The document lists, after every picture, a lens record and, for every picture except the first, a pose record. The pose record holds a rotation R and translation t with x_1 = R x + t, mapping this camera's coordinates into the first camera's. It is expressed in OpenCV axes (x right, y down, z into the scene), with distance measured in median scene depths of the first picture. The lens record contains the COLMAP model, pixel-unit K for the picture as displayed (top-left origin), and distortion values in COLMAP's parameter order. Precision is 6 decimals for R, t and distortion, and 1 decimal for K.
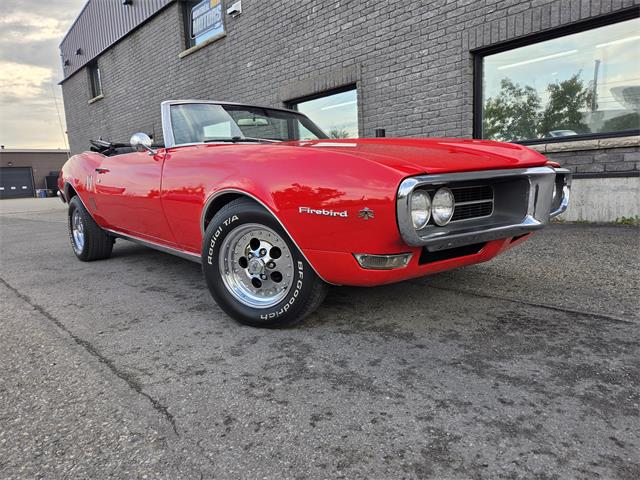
lens RADIAL K [[429.9, 0, 320.5], [0, 429.9, 230.8], [0, 0, 1]] dist [0.055515, -0.043054]
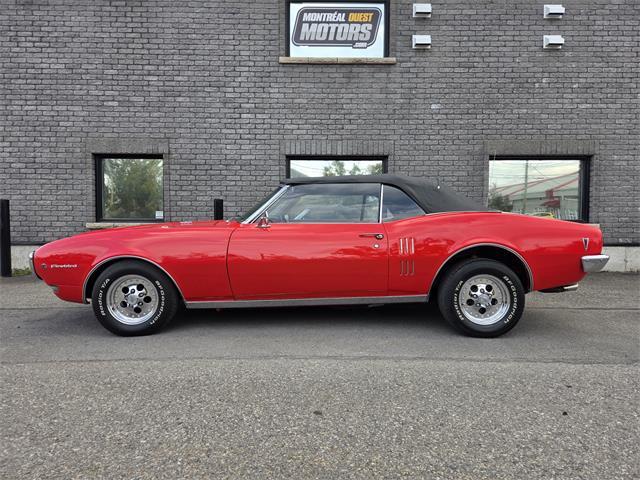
lens RADIAL K [[429.0, 0, 321.4], [0, 429.0, 237.9], [0, 0, 1]] dist [0.065452, -0.053133]
pose [[0.684240, 0.034715, 0.728430, -2.079795], [0.048558, 0.994481, -0.093006, -0.092782], [-0.727638, 0.099009, 0.678778, 1.278407]]
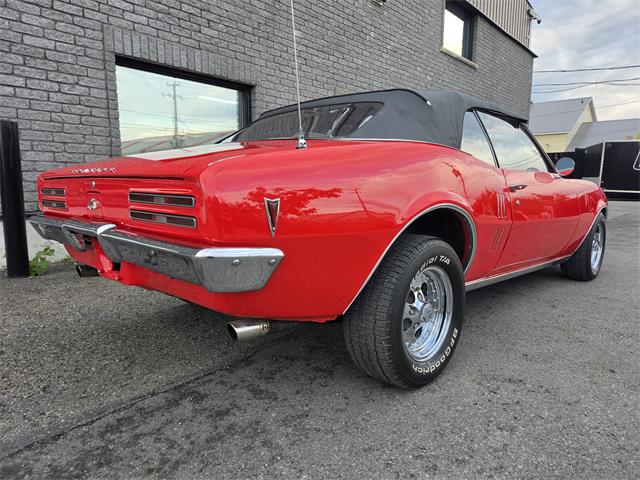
lens RADIAL K [[431.9, 0, 326.3], [0, 431.9, 238.3], [0, 0, 1]] dist [0.052064, -0.041417]
pose [[-0.098857, -0.074038, 0.992344, -1.993165], [0.124959, 0.988411, 0.086193, -0.213427], [-0.987225, 0.132523, -0.088459, 2.291368]]
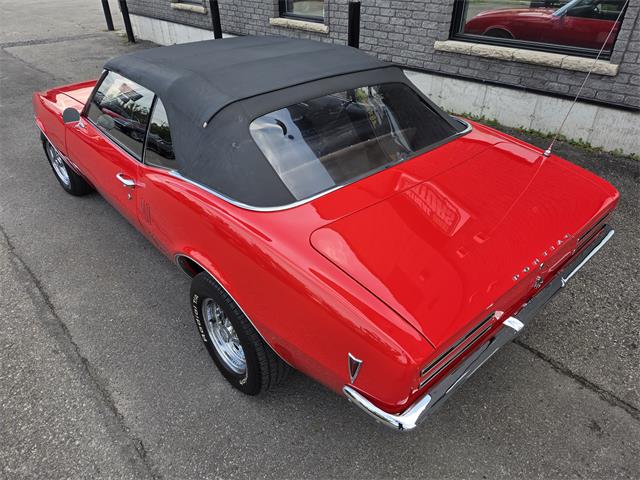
lens RADIAL K [[430.5, 0, 317.9], [0, 430.5, 239.6], [0, 0, 1]] dist [0.050815, -0.036240]
pose [[0.998367, 0.056968, 0.004197, -1.144054], [-0.053014, 0.896713, 0.439426, -0.366200], [0.021269, -0.438931, 0.898269, 1.226972]]
